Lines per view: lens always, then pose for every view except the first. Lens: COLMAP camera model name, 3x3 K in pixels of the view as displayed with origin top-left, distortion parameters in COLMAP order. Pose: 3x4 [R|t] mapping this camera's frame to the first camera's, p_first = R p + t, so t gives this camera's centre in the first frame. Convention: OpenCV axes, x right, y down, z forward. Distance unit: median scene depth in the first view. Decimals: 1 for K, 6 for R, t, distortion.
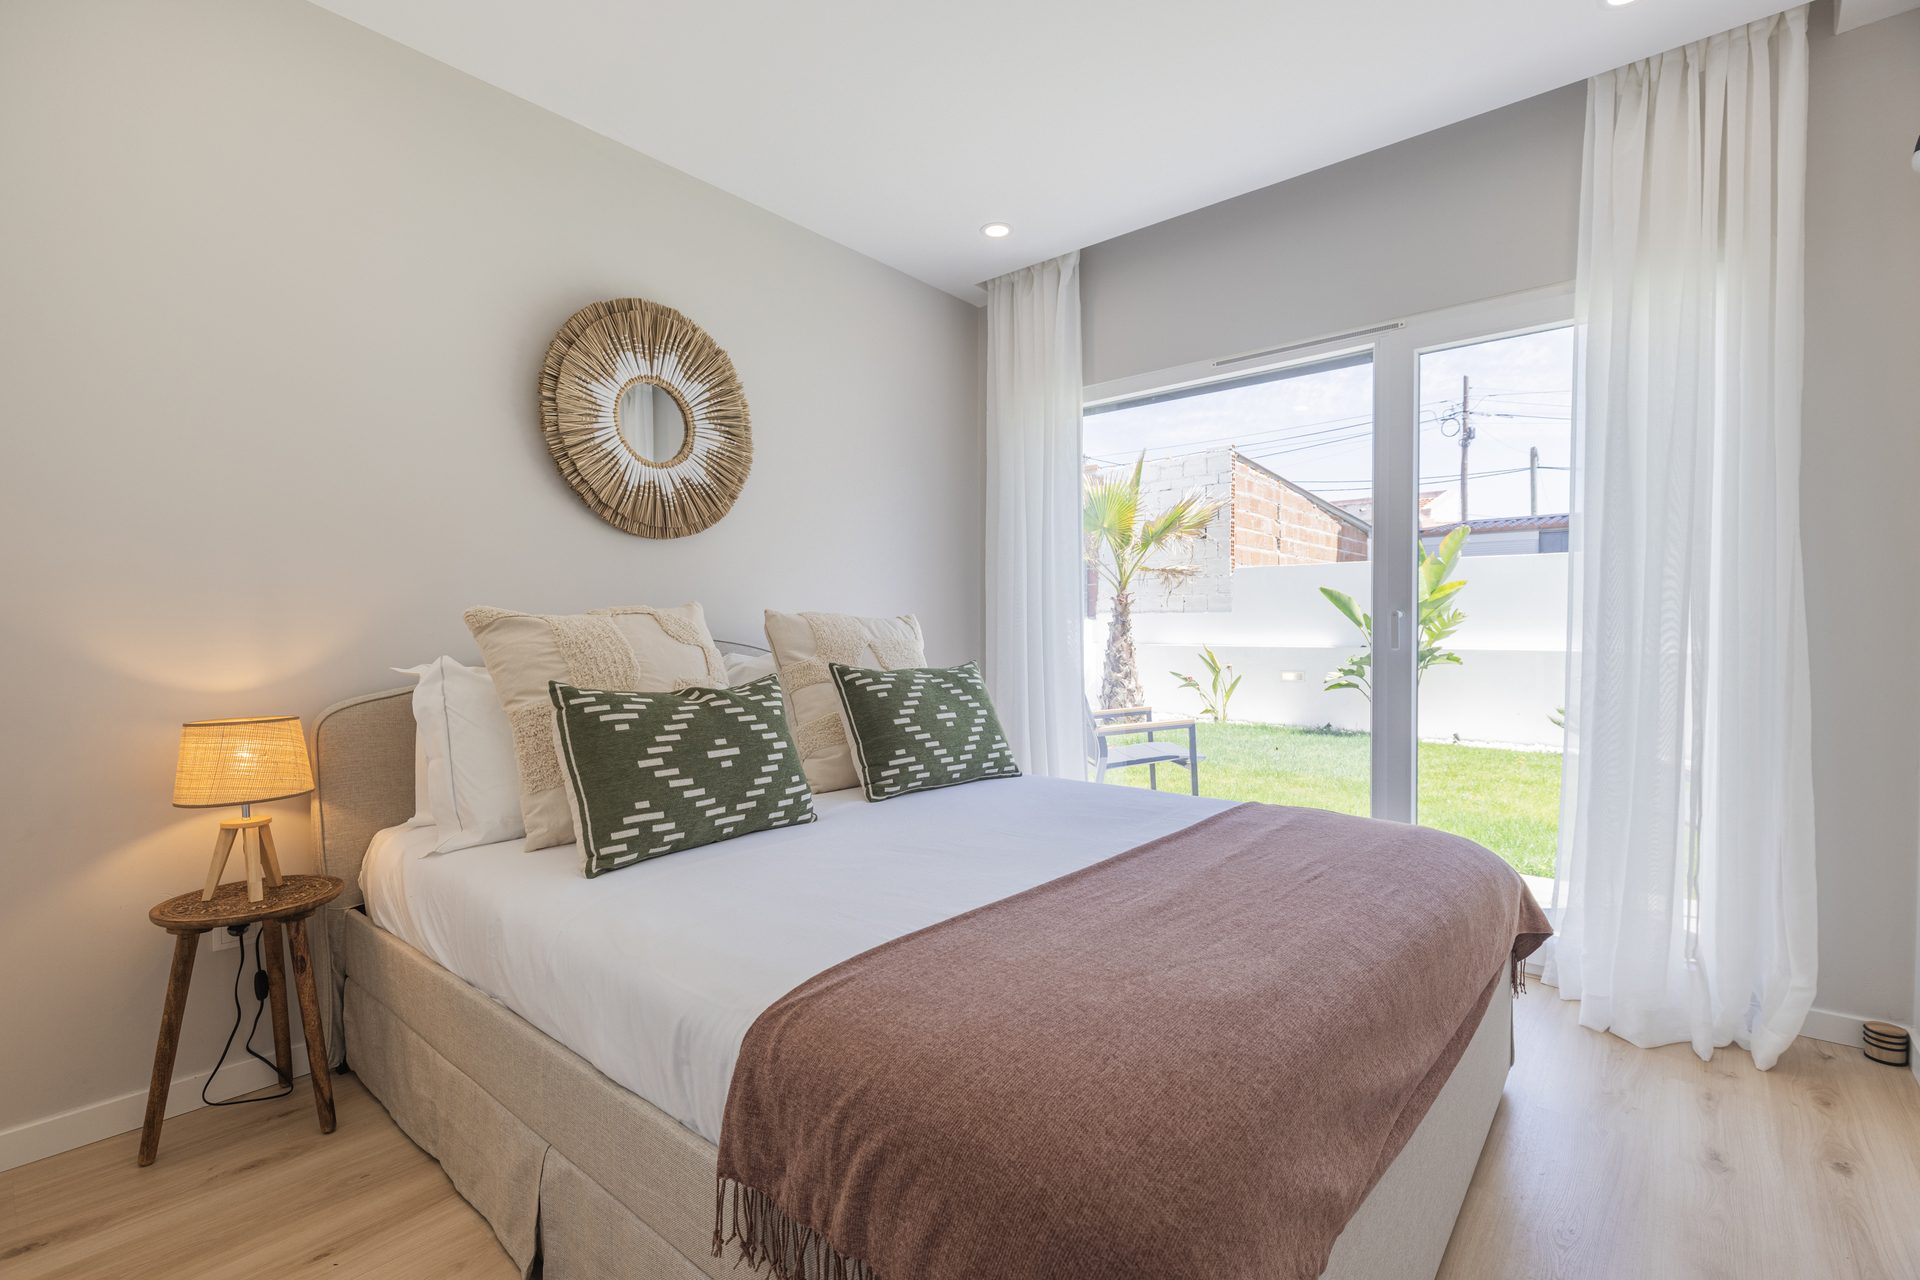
lens RADIAL K [[875.0, 0, 960.0], [0, 875.0, 640.0], [0, 0, 1]] dist [-0.000141, -0.000163]
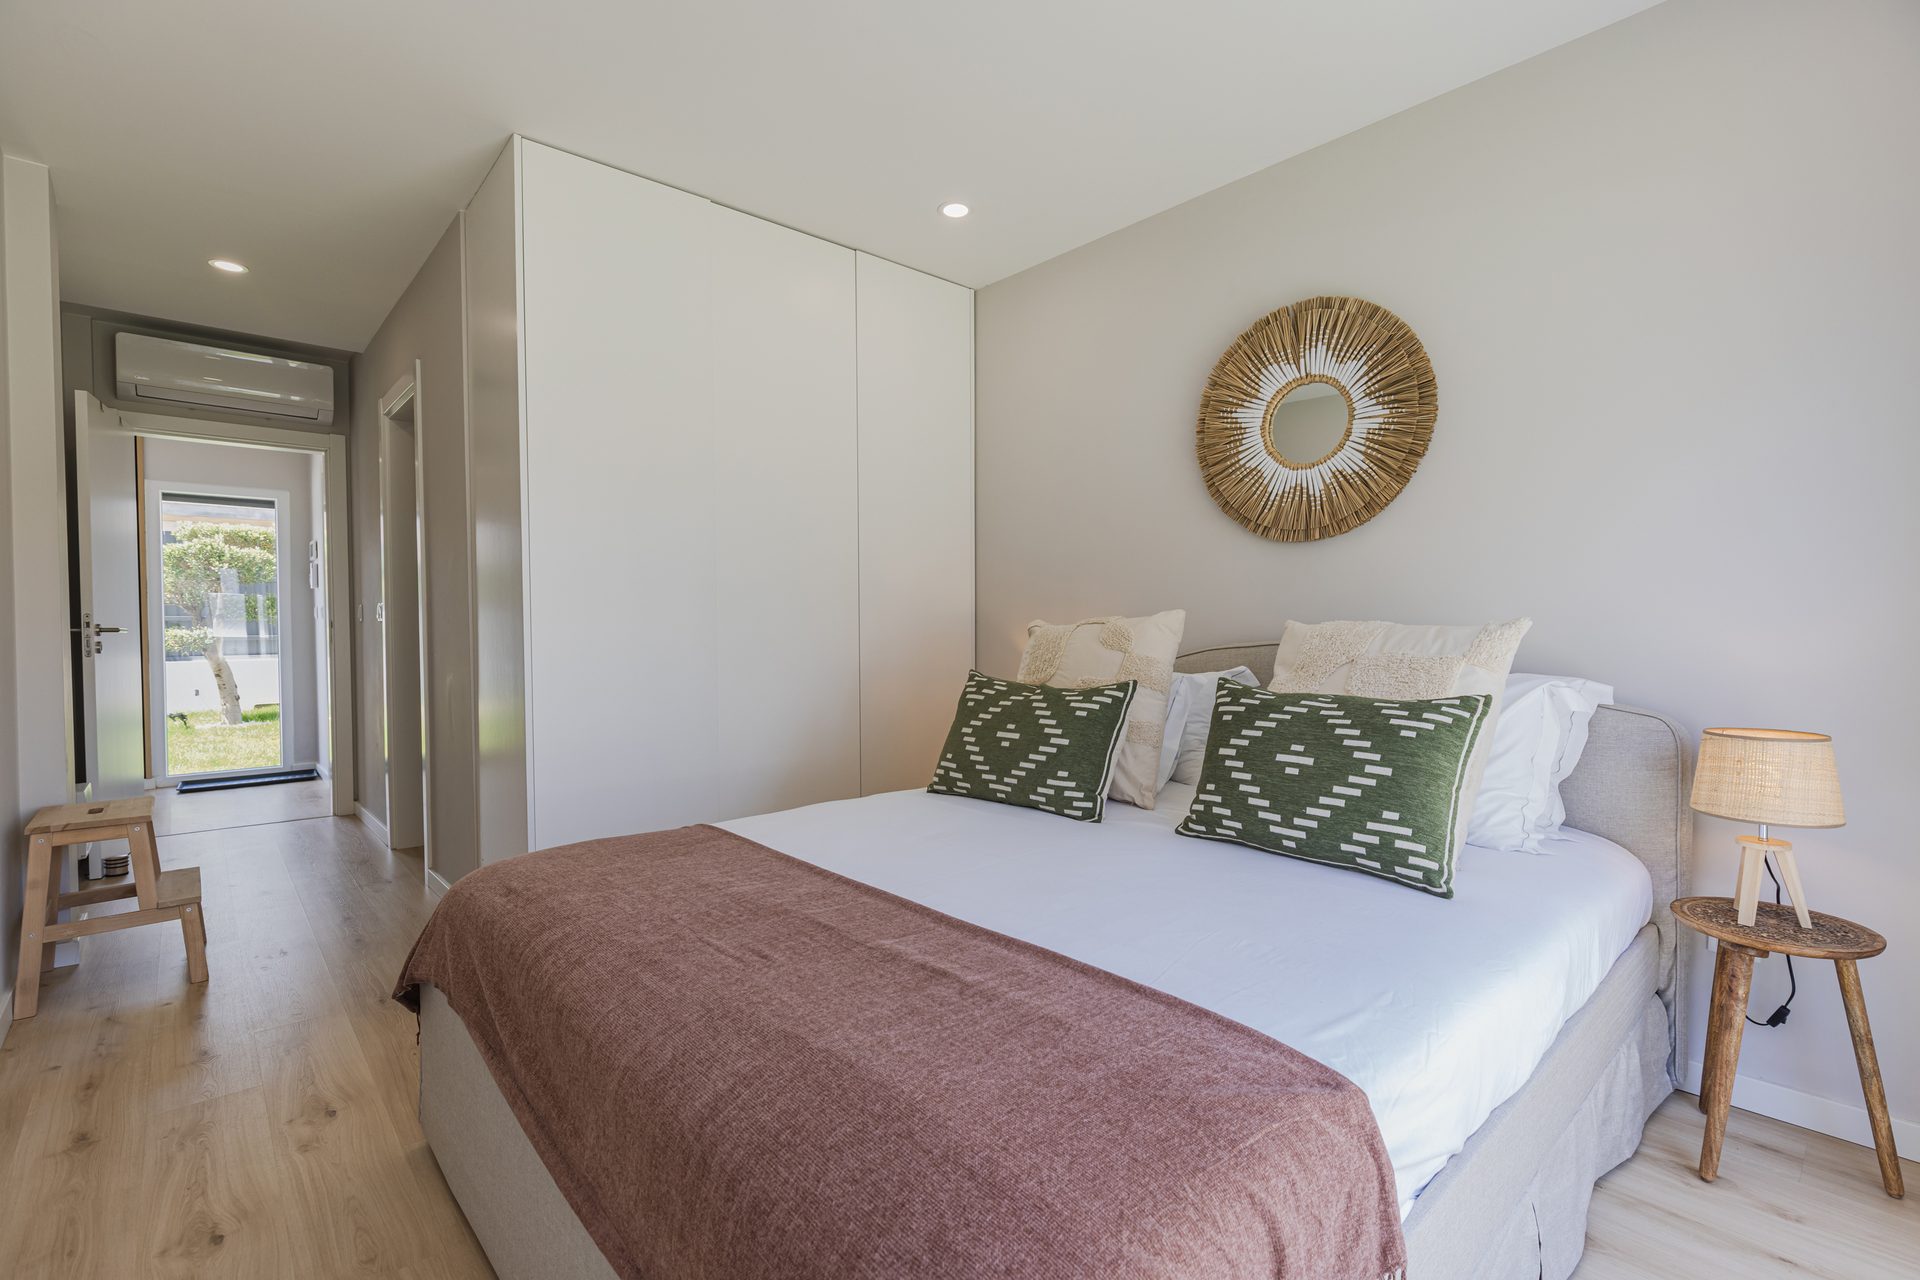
lens RADIAL K [[875.0, 0, 960.0], [0, 875.0, 640.0], [0, 0, 1]] dist [-0.000141, -0.000163]
pose [[-0.142733, 0.016231, -0.989628, 0.693331], [-0.007599, 0.999818, 0.017494, -0.020912], [0.989732, 0.010017, -0.142584, 0.779460]]
